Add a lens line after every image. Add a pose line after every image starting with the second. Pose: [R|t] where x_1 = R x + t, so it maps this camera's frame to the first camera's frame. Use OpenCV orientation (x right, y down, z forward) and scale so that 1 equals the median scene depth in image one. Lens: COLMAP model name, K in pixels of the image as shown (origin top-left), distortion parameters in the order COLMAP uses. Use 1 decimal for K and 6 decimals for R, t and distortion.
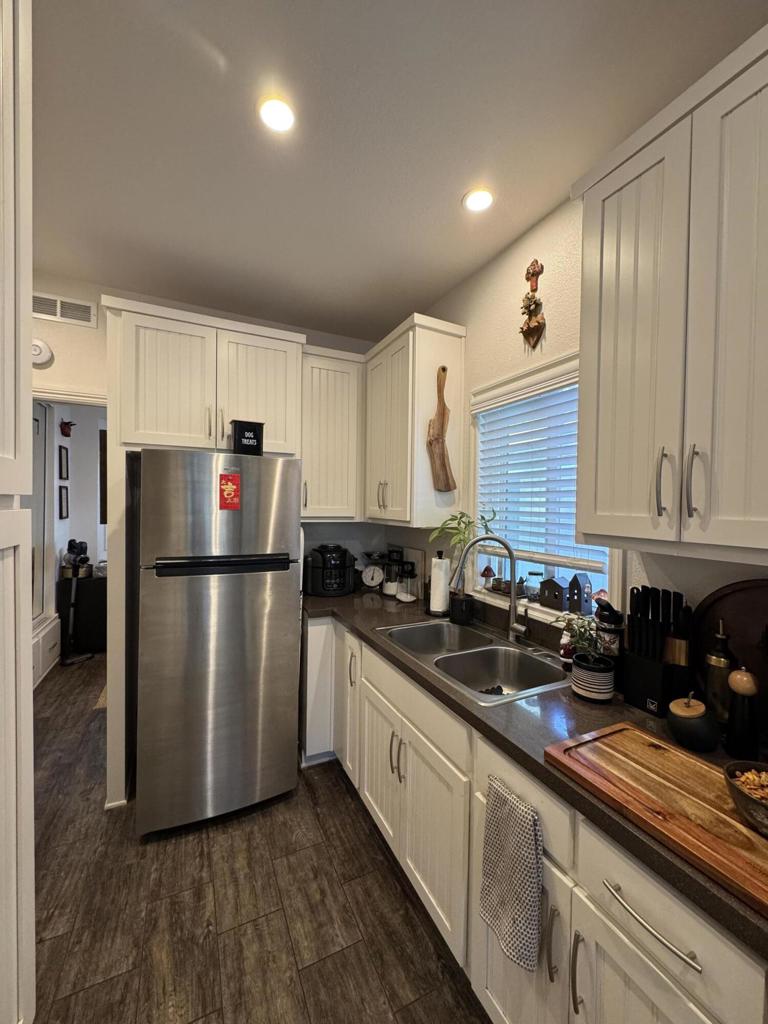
lens RADIAL K [[409.7, 0, 387.1], [0, 409.7, 511.2], [0, 0, 1]] dist [-0.002180, 0.000444]
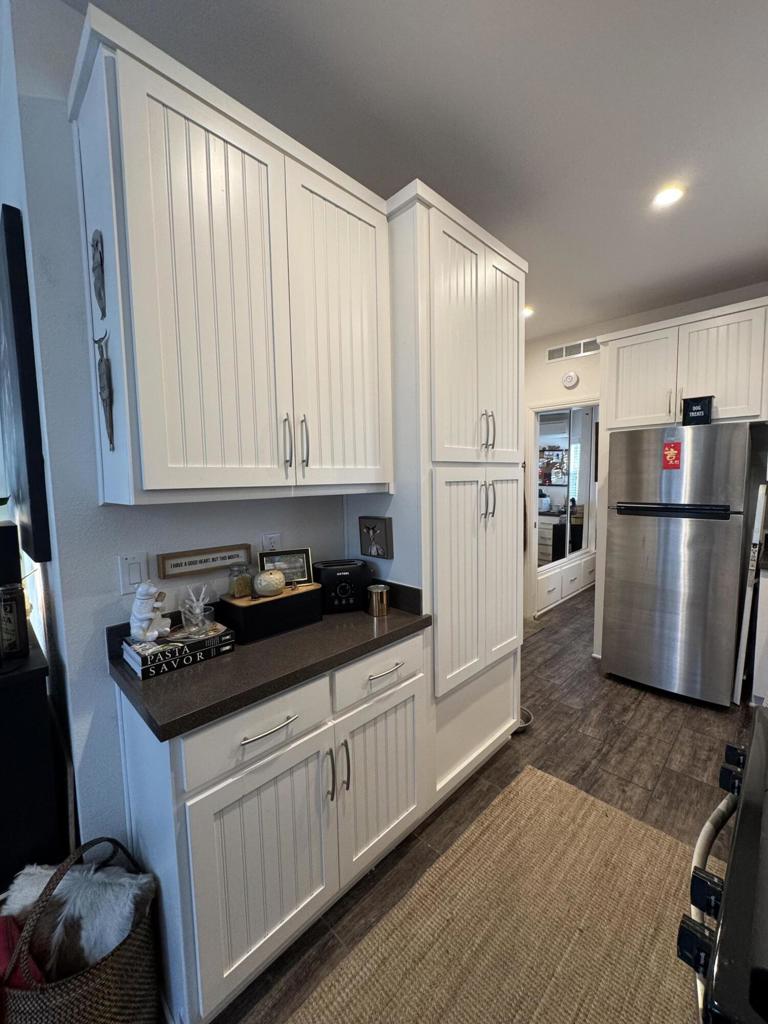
lens RADIAL K [[409.7, 0, 384.2], [0, 409.7, 513.0], [0, 0, 1]] dist [-0.002180, 0.000444]
pose [[0.334102, 0.062302, -0.940476, 0.530656], [0.007706, 0.997599, 0.068823, 0.037023], [0.942505, -0.030242, 0.332820, -0.309692]]
